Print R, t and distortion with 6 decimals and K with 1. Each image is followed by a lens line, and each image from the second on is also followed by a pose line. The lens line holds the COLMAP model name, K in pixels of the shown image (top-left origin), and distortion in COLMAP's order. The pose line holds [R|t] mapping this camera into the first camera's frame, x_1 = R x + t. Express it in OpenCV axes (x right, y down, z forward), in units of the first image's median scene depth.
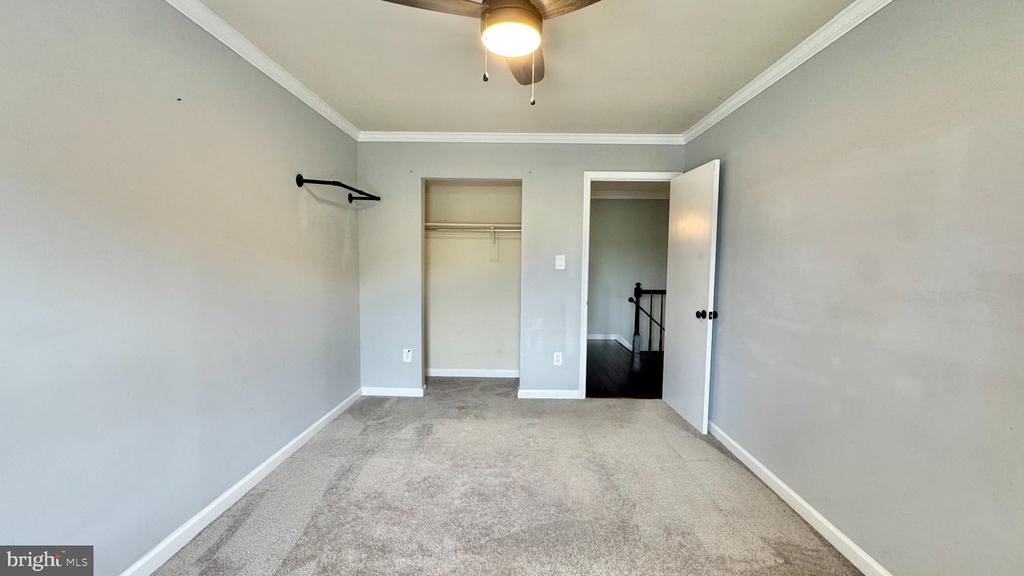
lens RADIAL K [[411.0, 0, 511.6], [0, 411.0, 287.2], [0, 0, 1]] dist [-0.002187, 0.000408]
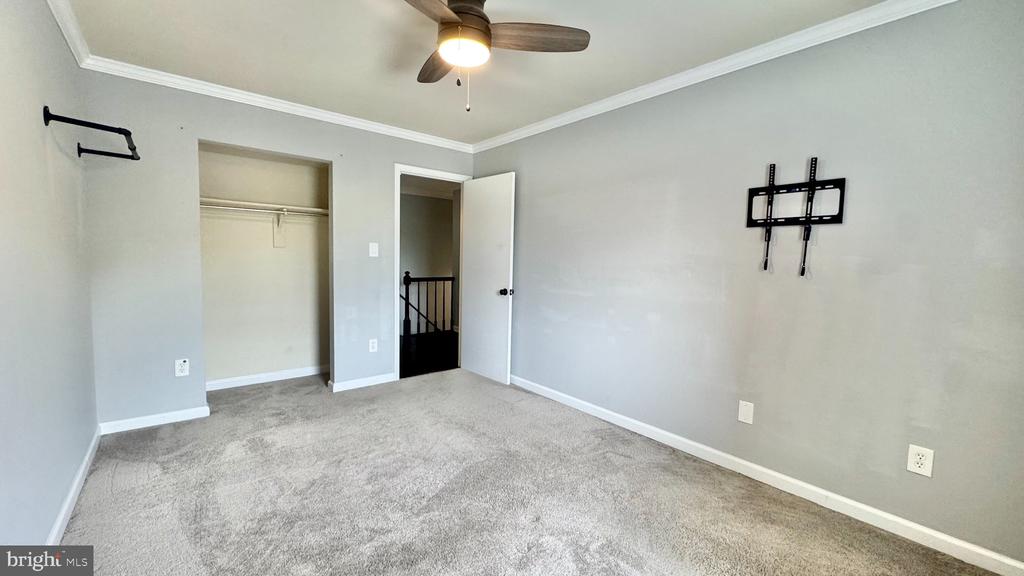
lens RADIAL K [[411.0, 0, 509.9], [0, 411.0, 287.8], [0, 0, 1]] dist [-0.002187, 0.000408]
pose [[0.754969, -0.042018, 0.654413, -0.306114], [0.030670, 0.999116, 0.028767, 0.013988], [-0.655043, -0.001647, 0.755590, 0.016525]]
